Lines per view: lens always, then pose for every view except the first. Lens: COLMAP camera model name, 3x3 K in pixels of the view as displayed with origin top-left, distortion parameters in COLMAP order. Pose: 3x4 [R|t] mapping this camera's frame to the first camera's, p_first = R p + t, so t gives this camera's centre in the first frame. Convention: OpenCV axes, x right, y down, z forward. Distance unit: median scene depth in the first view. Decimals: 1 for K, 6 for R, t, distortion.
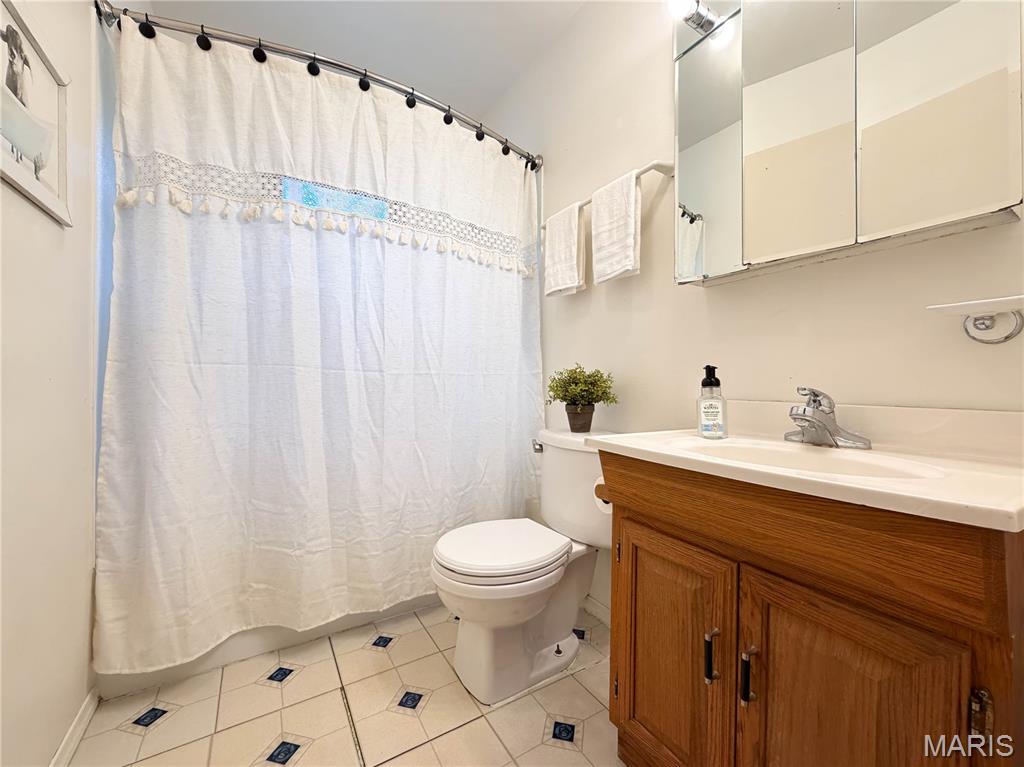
lens RADIAL K [[414.8, 0, 515.5], [0, 414.8, 384.8], [0, 0, 1]] dist [0.002296, -0.001241]
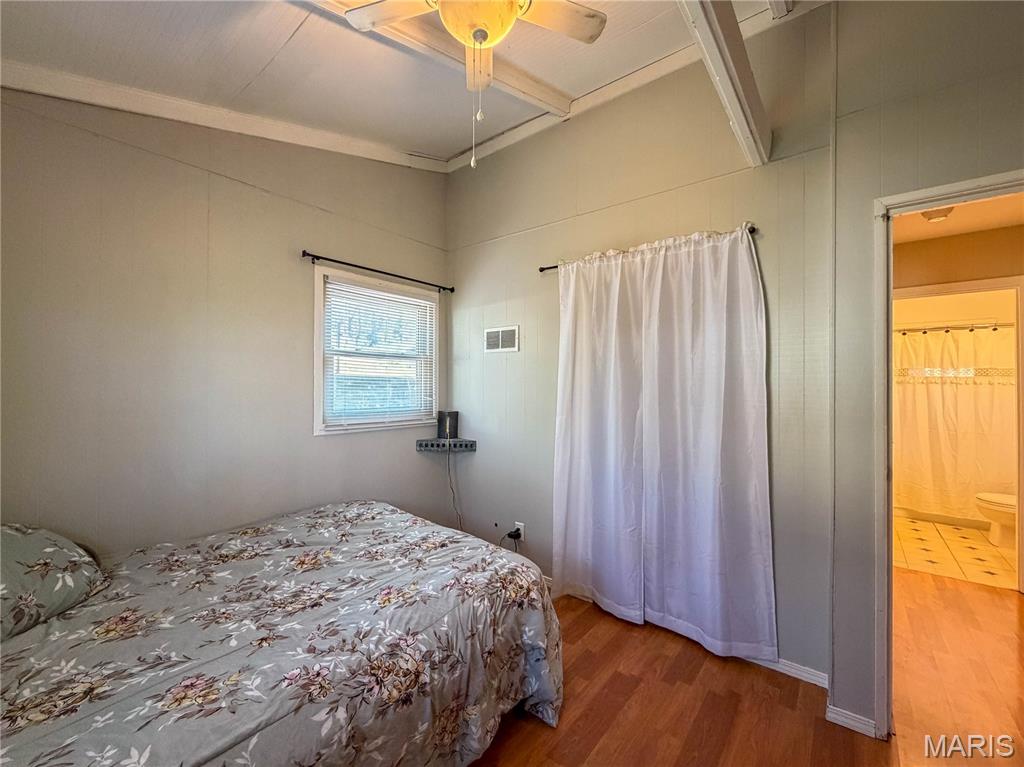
lens RADIAL K [[414.8, 0, 514.1], [0, 414.8, 384.6], [0, 0, 1]] dist [0.002296, -0.001241]
pose [[0.344330, -0.007858, -0.938816, 1.331854], [-0.004834, 0.999937, -0.010142, -0.321358], [0.938836, 0.008030, 0.344270, -2.873229]]
